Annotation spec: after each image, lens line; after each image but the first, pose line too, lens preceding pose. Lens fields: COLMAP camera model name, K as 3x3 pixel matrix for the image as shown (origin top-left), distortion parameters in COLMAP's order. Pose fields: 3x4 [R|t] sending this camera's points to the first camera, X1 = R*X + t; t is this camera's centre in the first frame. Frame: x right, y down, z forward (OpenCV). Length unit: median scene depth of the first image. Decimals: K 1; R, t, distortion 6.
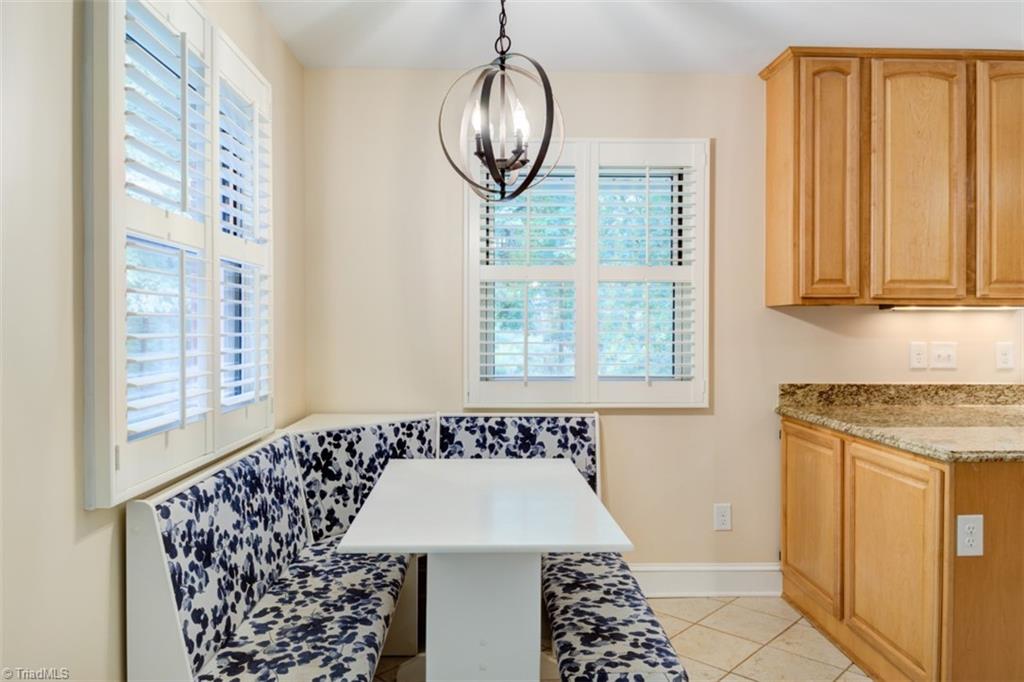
lens RADIAL K [[731.6, 0, 511.9], [0, 731.6, 335.2], [0, 0, 1]] dist [-0.004945, -0.007071]
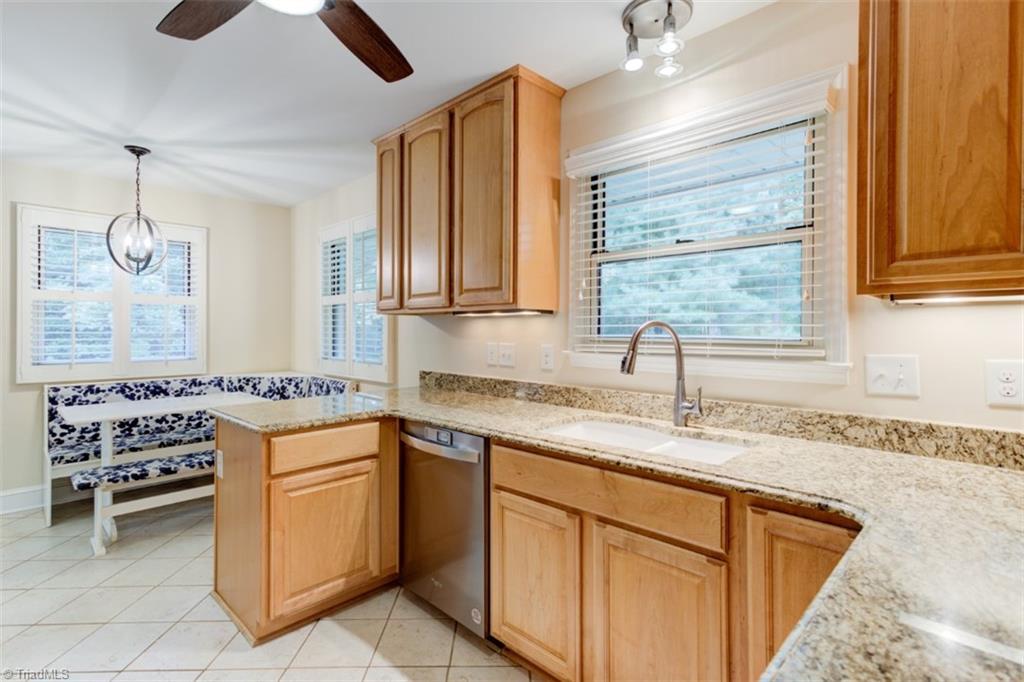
lens RADIAL K [[496.1, 0, 509.8], [0, 496.1, 331.0], [0, 0, 1]] dist [0.012669, 0.007195]
pose [[0.683503, 0.001032, -0.729947, 1.188344], [-0.006461, 0.999968, -0.004637, -0.006785], [0.729919, 0.007885, 0.683488, 0.467105]]
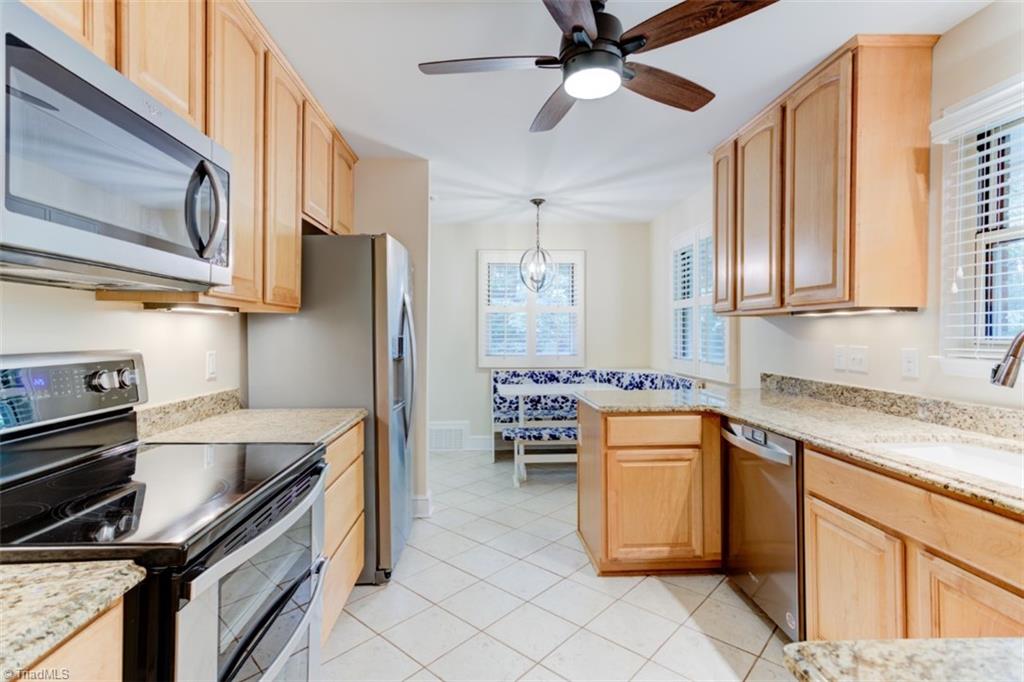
lens RADIAL K [[496.1, 0, 509.6], [0, 496.1, 336.0], [0, 0, 1]] dist [0.012669, 0.007195]
pose [[0.021239, 0.006571, -0.999753, 1.302799], [-0.005602, 0.999963, 0.006454, -0.006523], [0.999759, 0.005464, 0.021275, 0.499568]]
